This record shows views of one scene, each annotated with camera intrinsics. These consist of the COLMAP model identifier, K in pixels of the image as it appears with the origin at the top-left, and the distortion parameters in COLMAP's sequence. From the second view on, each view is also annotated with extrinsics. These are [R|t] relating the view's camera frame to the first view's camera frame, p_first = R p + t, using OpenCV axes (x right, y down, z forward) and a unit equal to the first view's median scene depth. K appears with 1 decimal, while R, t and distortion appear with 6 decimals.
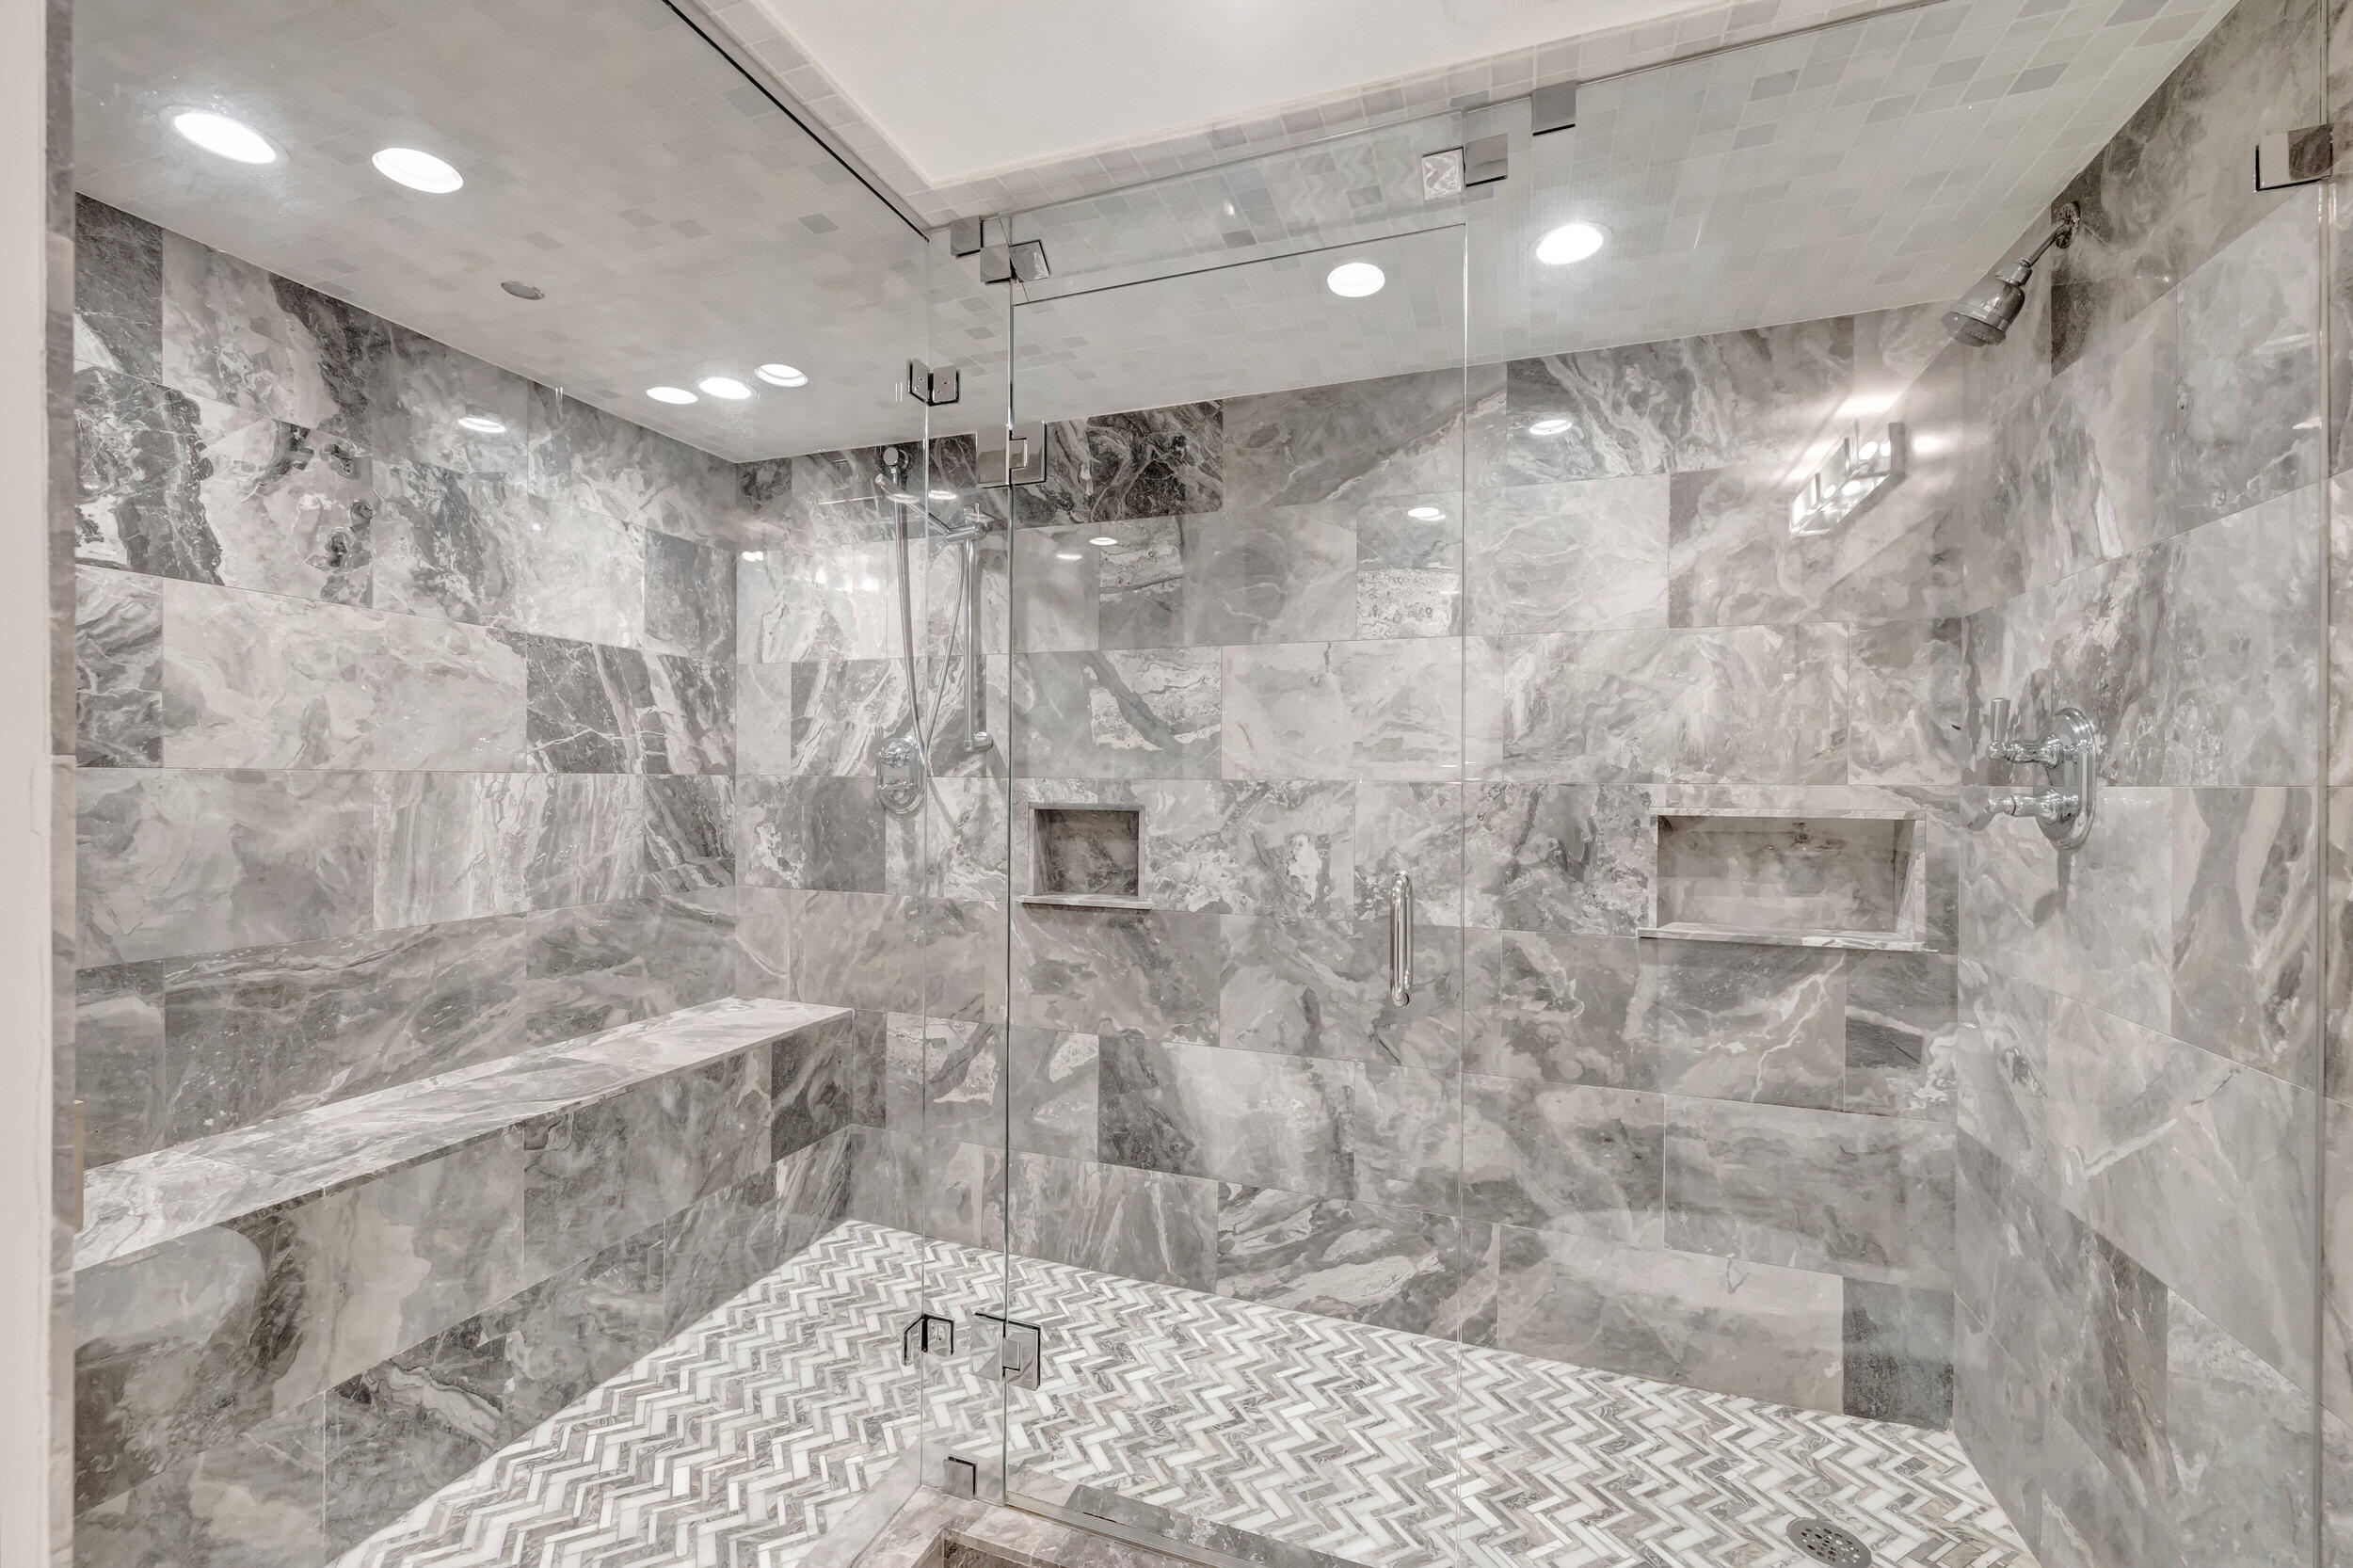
lens RADIAL K [[988.3, 0, 1167.0], [0, 988.3, 782.8], [0, 0, 1]] dist [0.001336, -0.000647]
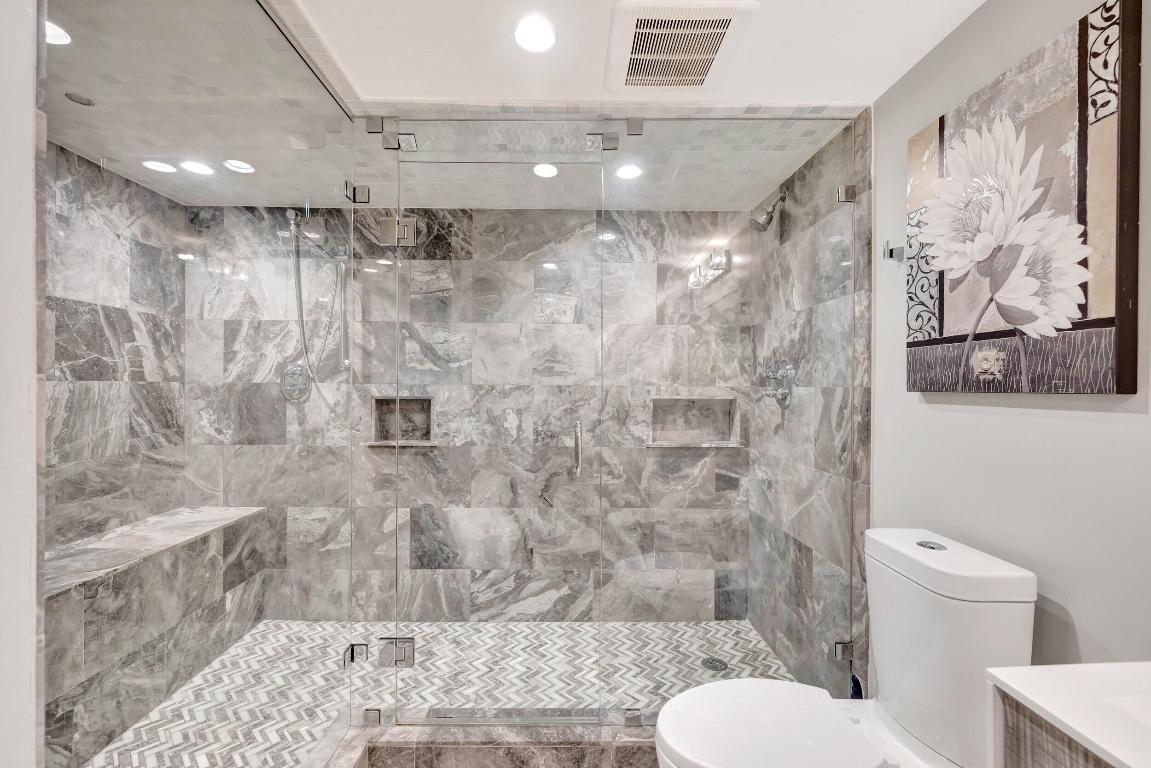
lens RADIAL K [[483.4, 0, 576.6], [0, 483.4, 388.3], [0, 0, 1]] dist [0.001336, -0.000647]
pose [[0.932385, -0.003171, 0.361454, -0.116514], [0.001042, 0.999981, 0.006086, -0.001106], [-0.361466, -0.005298, 0.932370, -0.072492]]
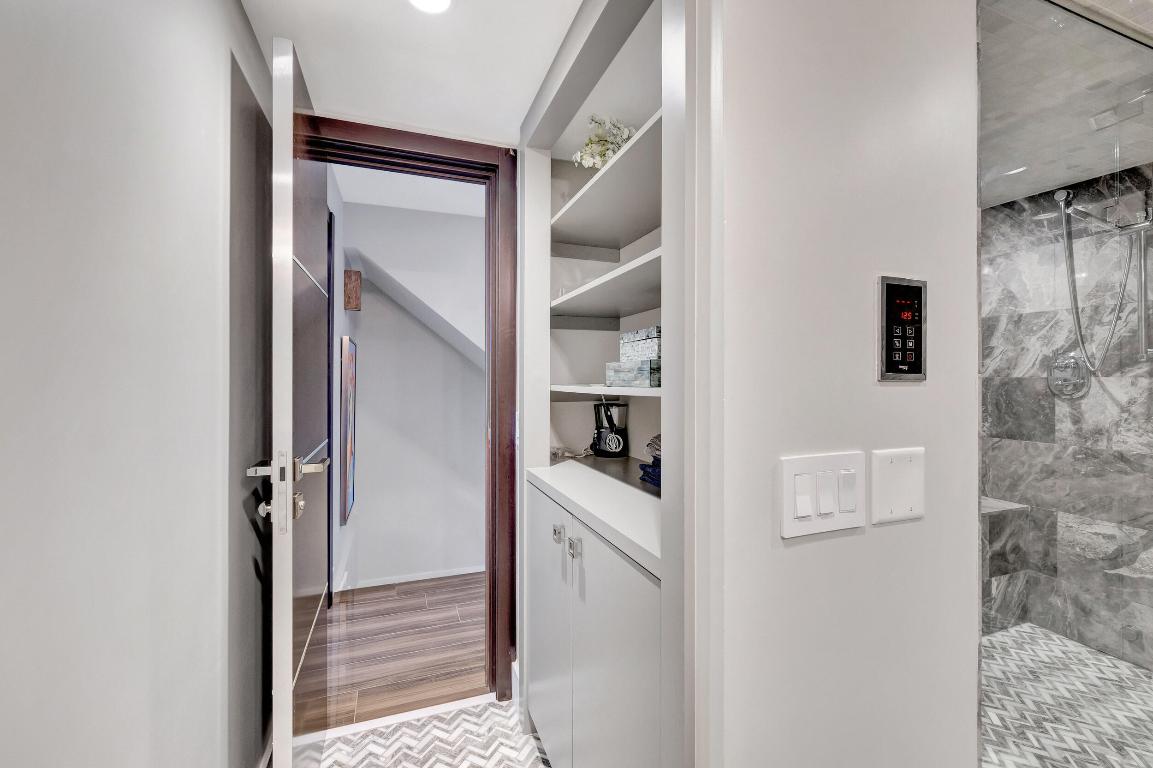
lens RADIAL K [[484.3, 0, 577.1], [0, 484.3, 374.3], [0, 0, 1]] dist [0.001336, -0.000647]
pose [[0.637850, -0.012367, -0.770062, -0.186621], [0.002666, 0.999901, -0.013850, -0.001839], [0.770156, 0.006781, 0.637819, -0.235224]]
